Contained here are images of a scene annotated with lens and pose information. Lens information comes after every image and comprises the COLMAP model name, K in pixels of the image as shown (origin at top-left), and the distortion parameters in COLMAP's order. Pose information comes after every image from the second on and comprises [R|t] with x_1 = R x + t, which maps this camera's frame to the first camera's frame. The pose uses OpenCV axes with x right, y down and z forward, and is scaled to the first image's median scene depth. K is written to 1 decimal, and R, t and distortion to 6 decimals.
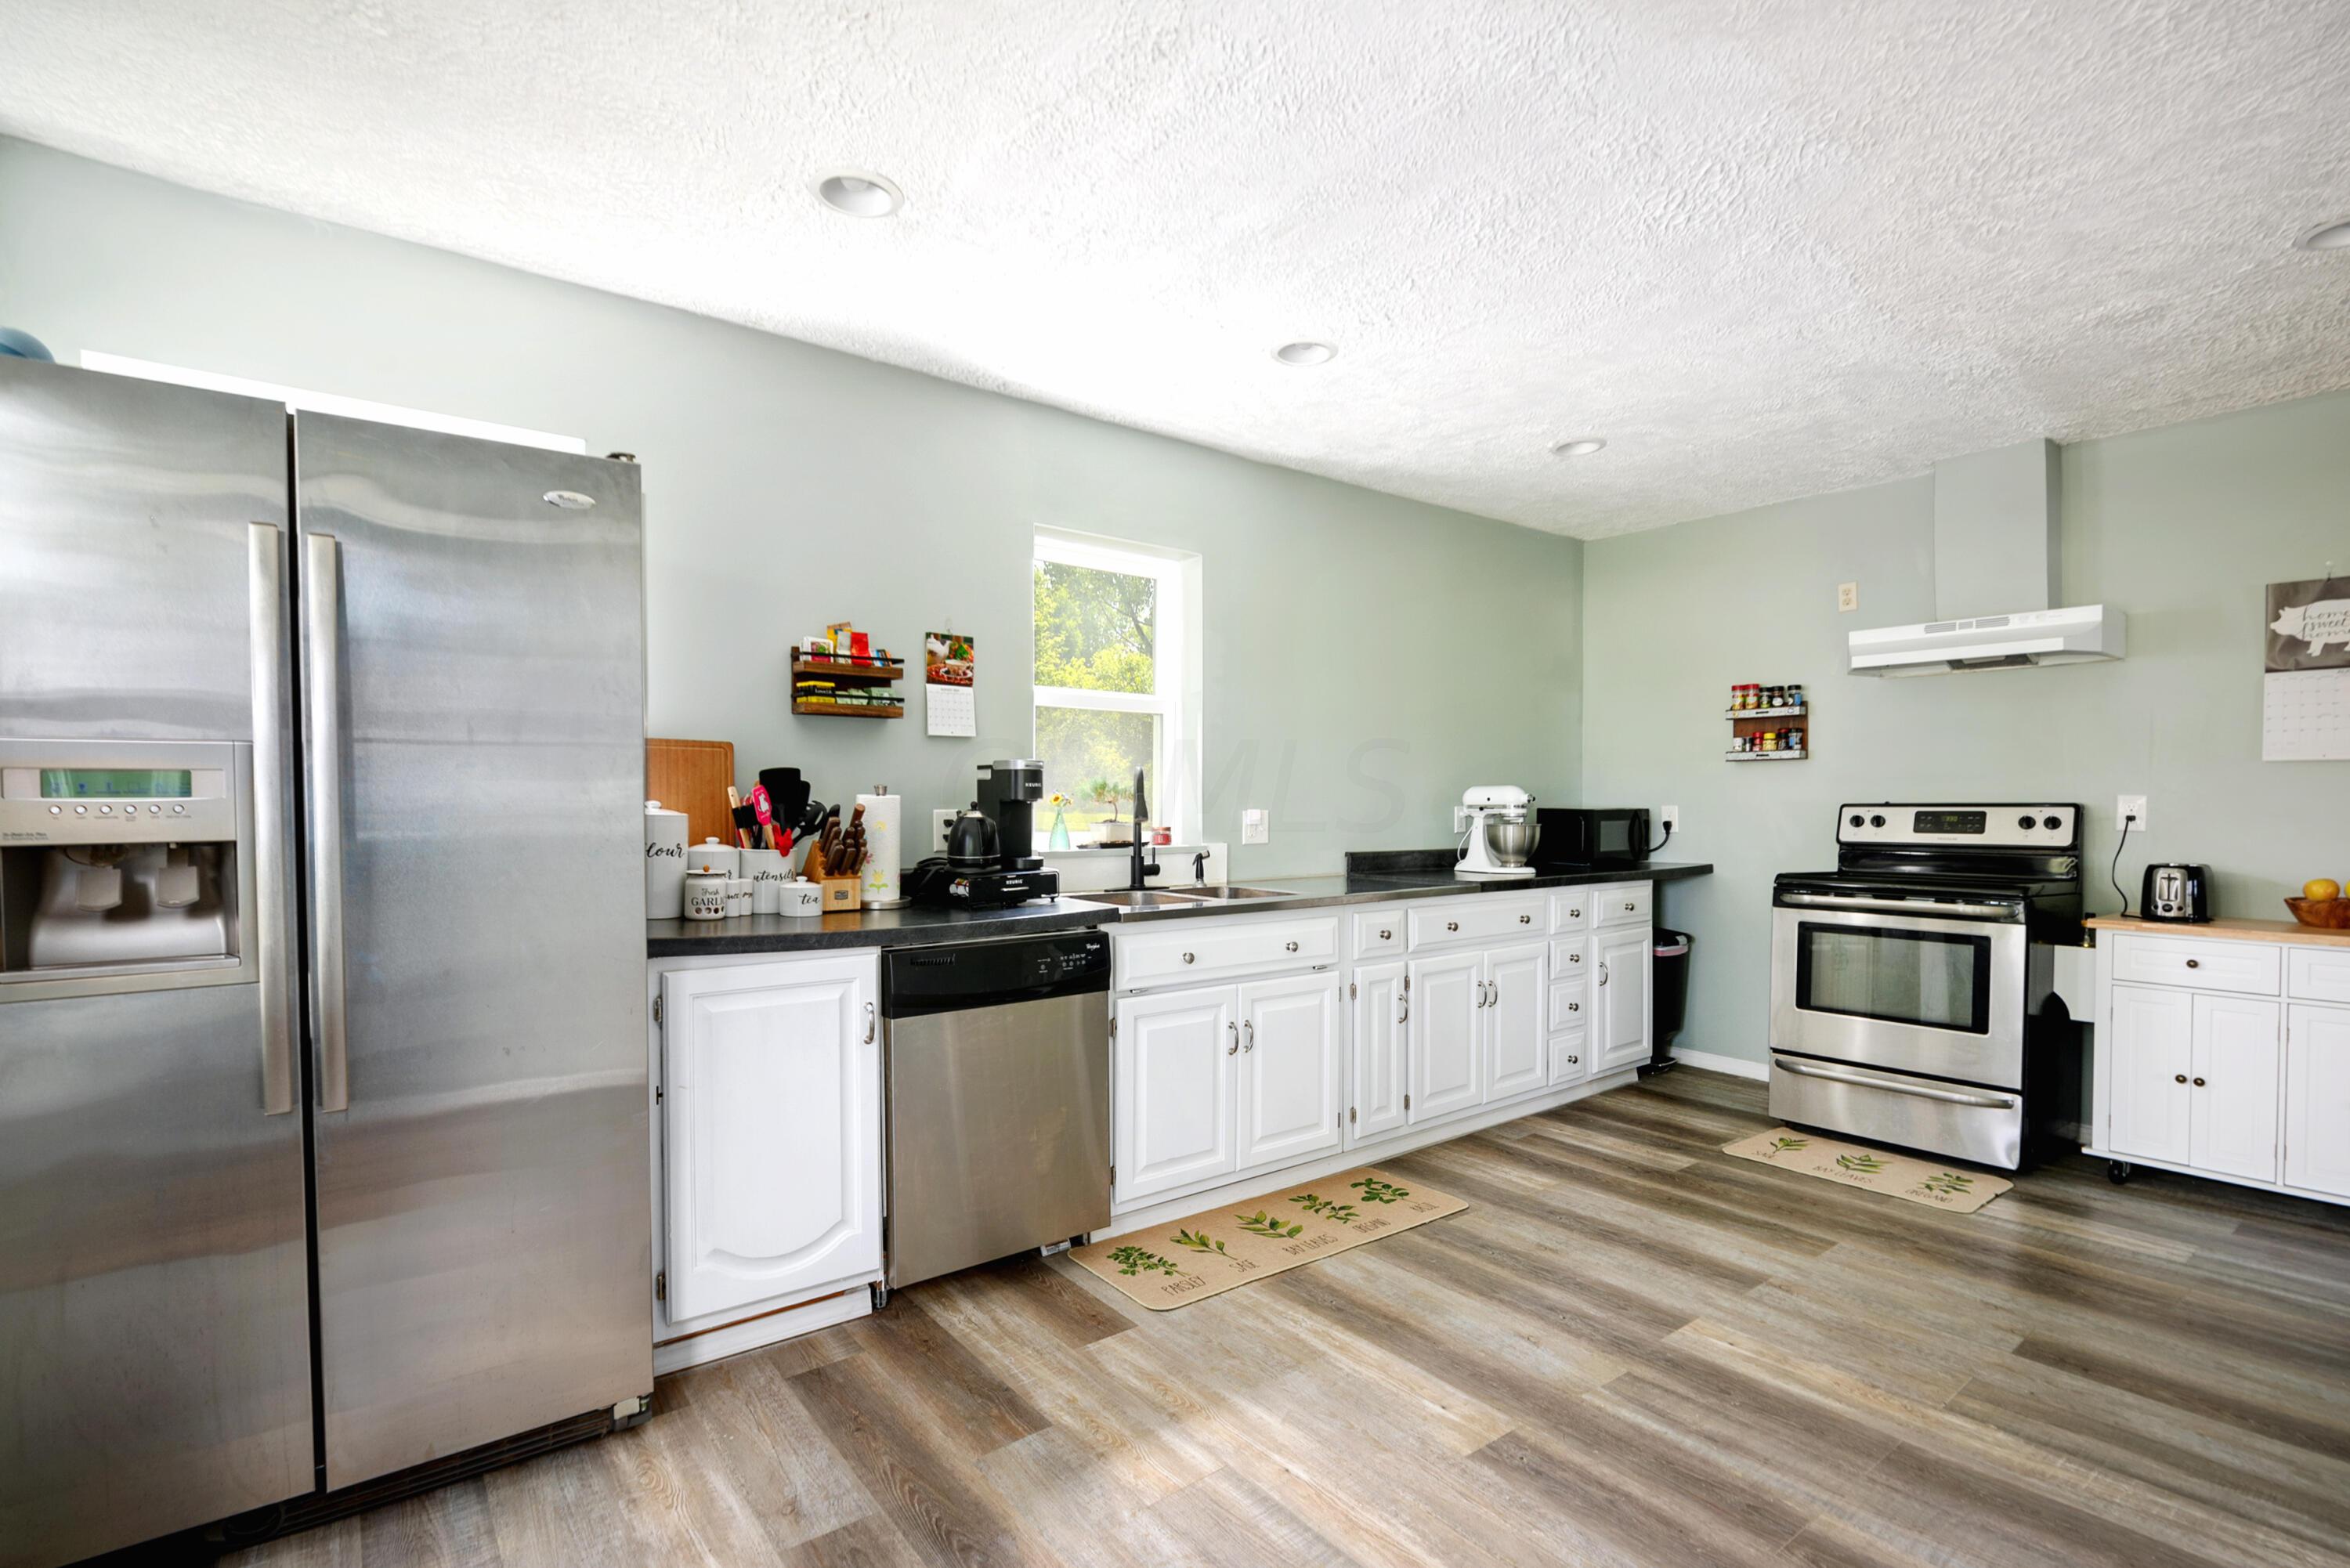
lens RADIAL K [[1092.5, 0, 1177.0], [0, 1092.5, 824.1], [0, 0, 1]] dist [-0.010409, -0.000178]
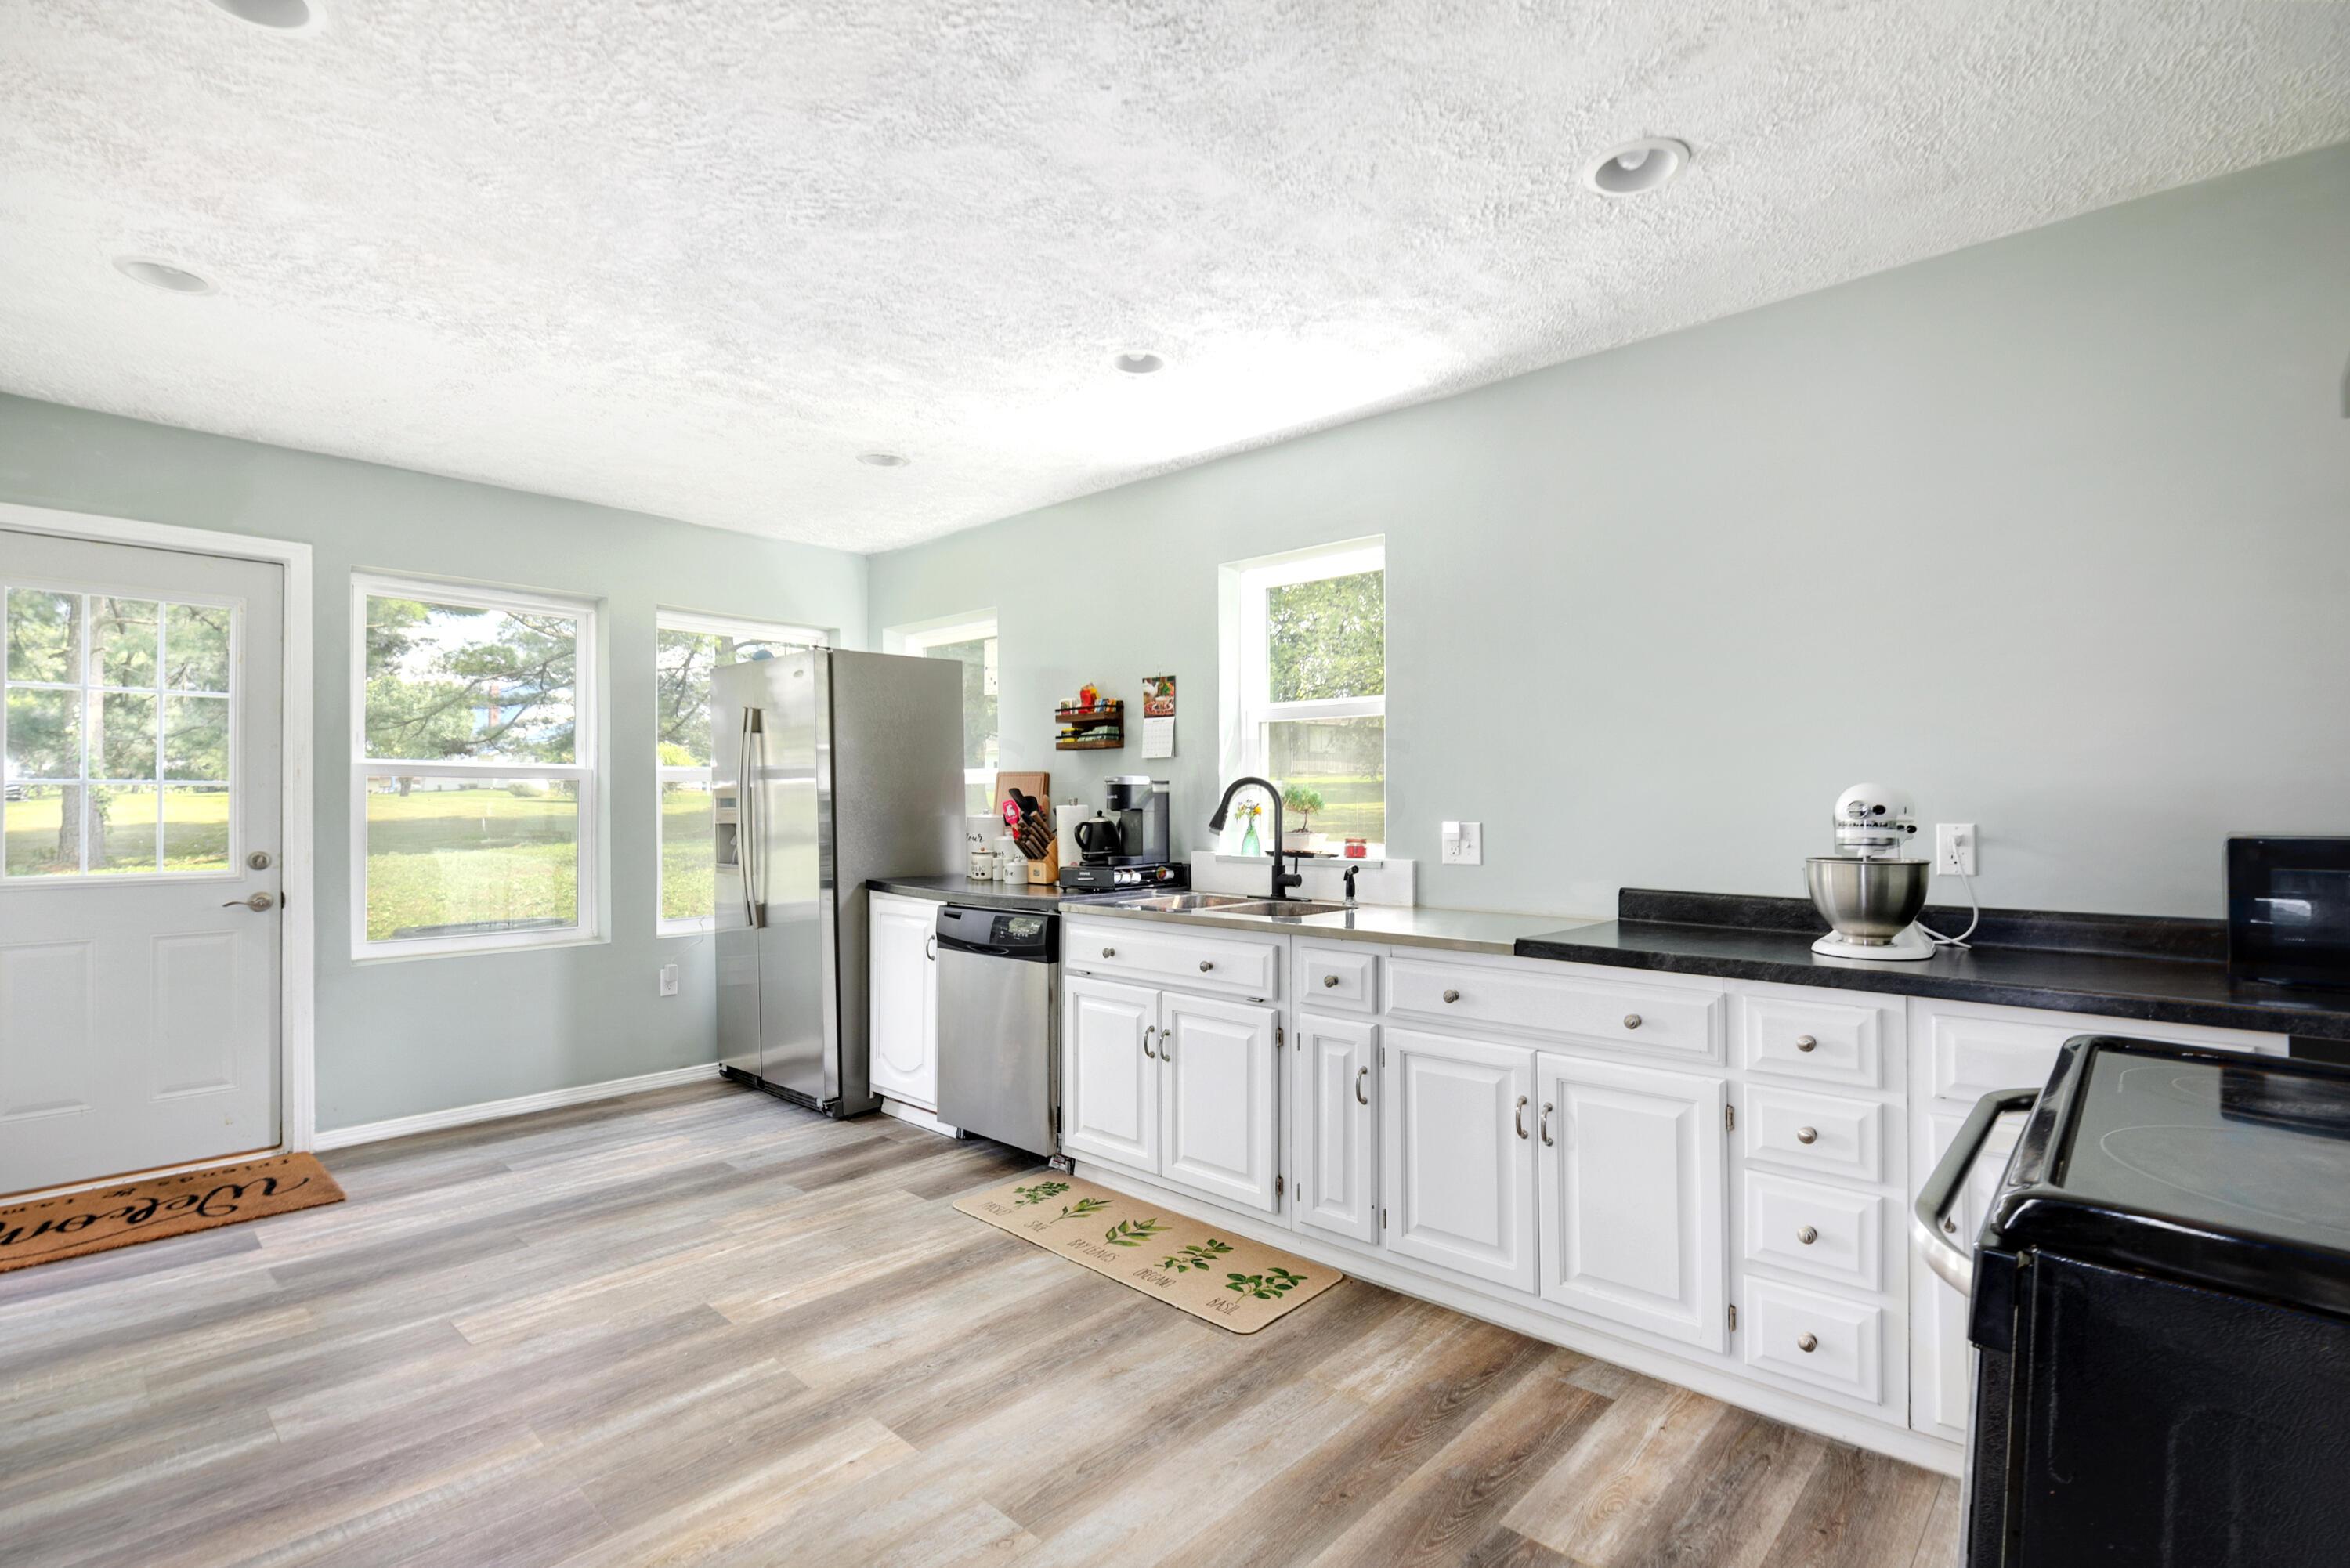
lens RADIAL K [[1093.9, 0, 1177.9], [0, 1093.9, 796.3], [0, 0, 1]] dist [-0.002531, -0.000672]
pose [[0.166800, -0.006851, -0.985967, 0.997224], [-0.021600, 0.999710, -0.010601, -0.023118], [0.985754, 0.023065, 0.166604, 0.787808]]
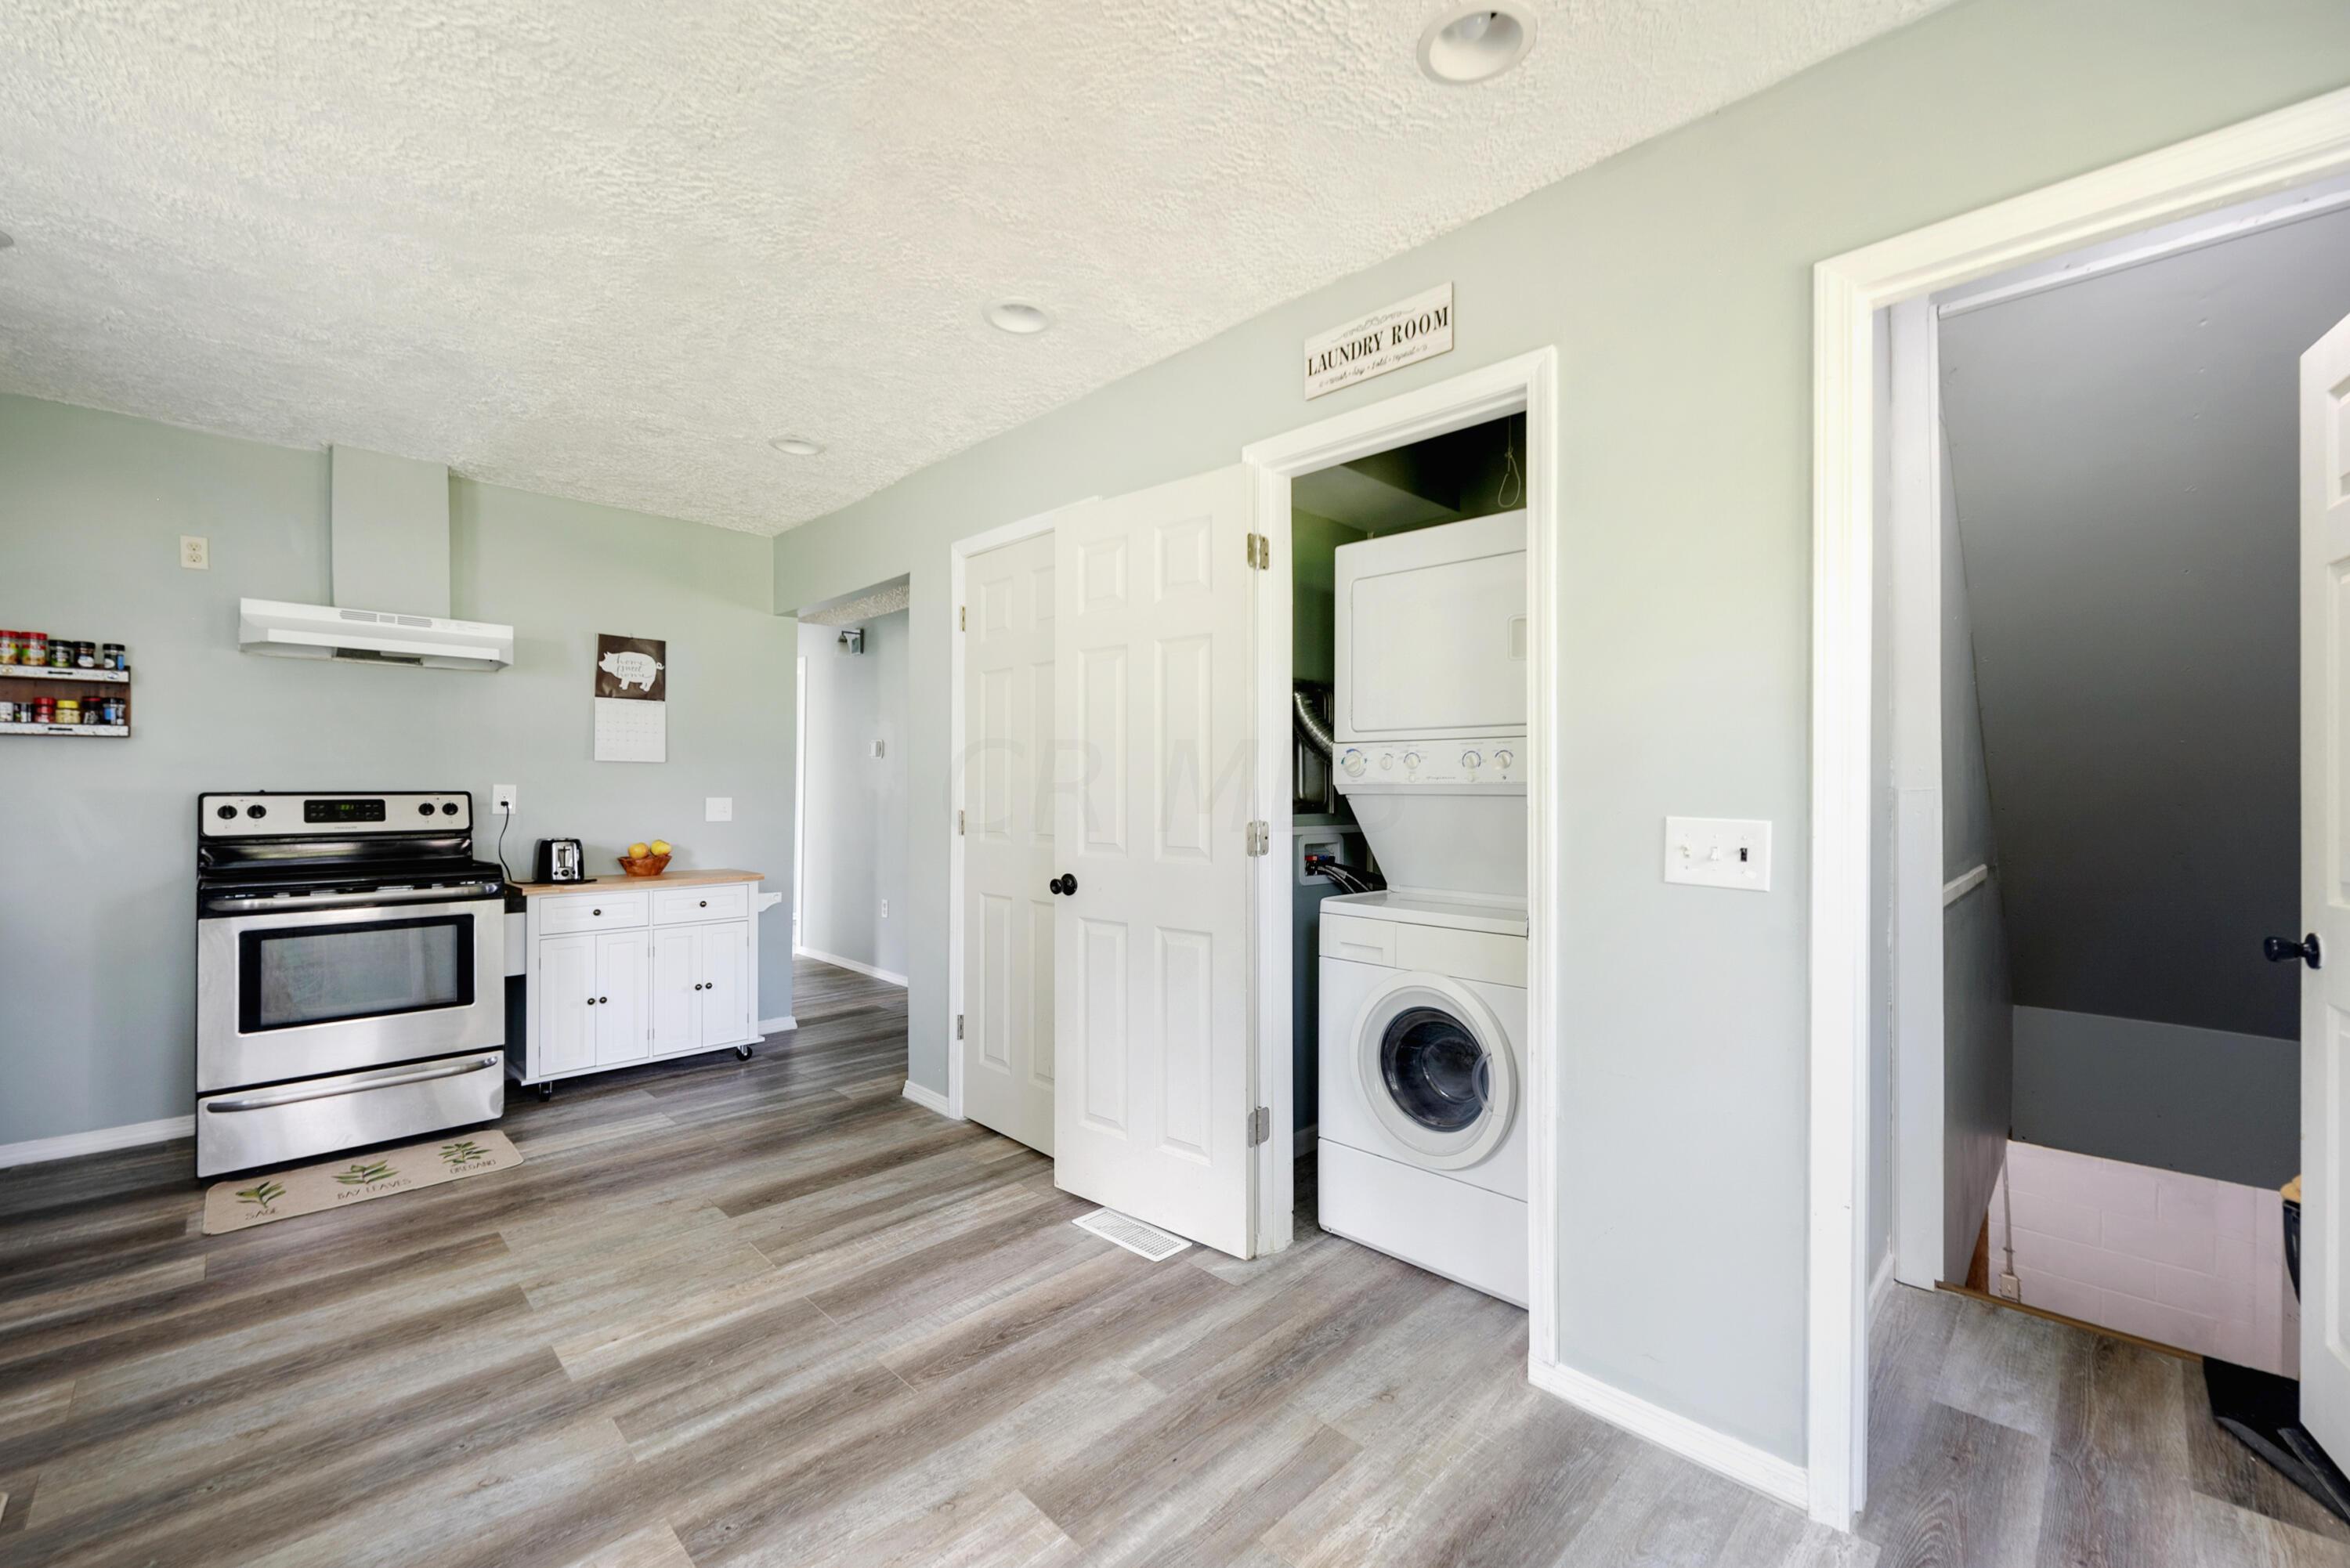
lens RADIAL K [[952.3, 0, 1175.0], [0, 952.3, 784.0], [0, 0, 1]] dist [0.000245, -0.000040]
pose [[-0.125208, 0.005206, 0.992117, -0.300379], [0.018709, 0.999821, -0.002885, -0.011436], [-0.991954, 0.018201, -0.125283, 0.426326]]
